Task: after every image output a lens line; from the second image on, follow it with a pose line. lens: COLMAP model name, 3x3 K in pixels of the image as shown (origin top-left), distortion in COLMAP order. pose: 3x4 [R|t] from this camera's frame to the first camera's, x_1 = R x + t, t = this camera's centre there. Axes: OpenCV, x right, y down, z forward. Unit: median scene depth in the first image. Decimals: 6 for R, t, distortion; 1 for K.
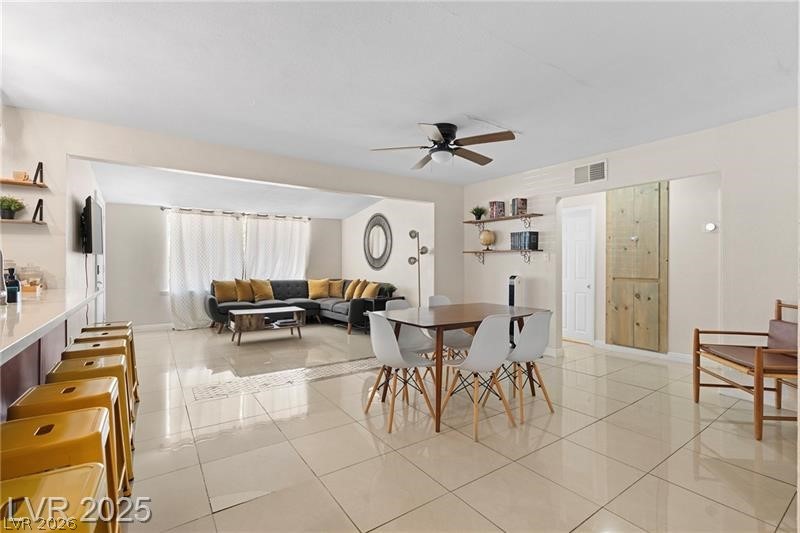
lens RADIAL K [[366.2, 0, 400.0], [0, 366.2, 266.5], [0, 0, 1]] dist [0.000053, -0.000032]
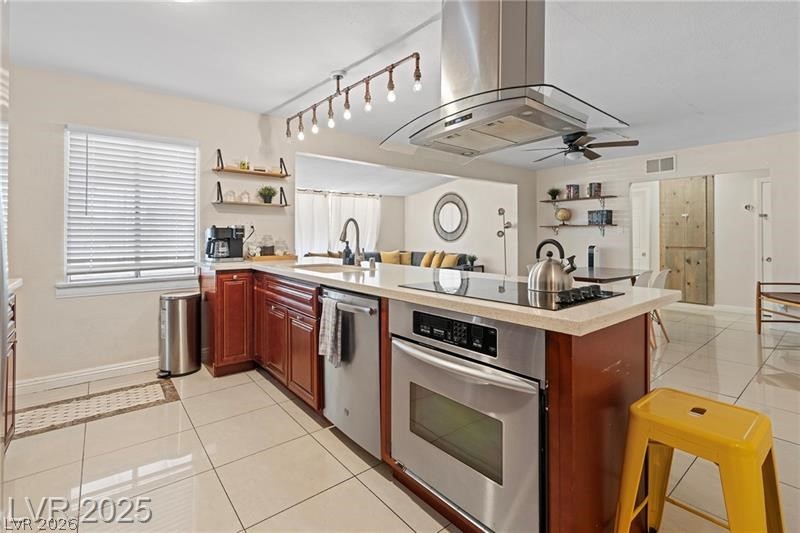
lens RADIAL K [[373.7, 0, 417.2], [0, 373.7, 239.0], [0, 0, 1]] dist [-0.000176, -0.000060]
pose [[0.996086, -0.005927, 0.088189, -0.356967], [0.006118, 0.999979, -0.001900, 0.000734], [-0.088176, 0.002432, 0.996102, -0.180461]]
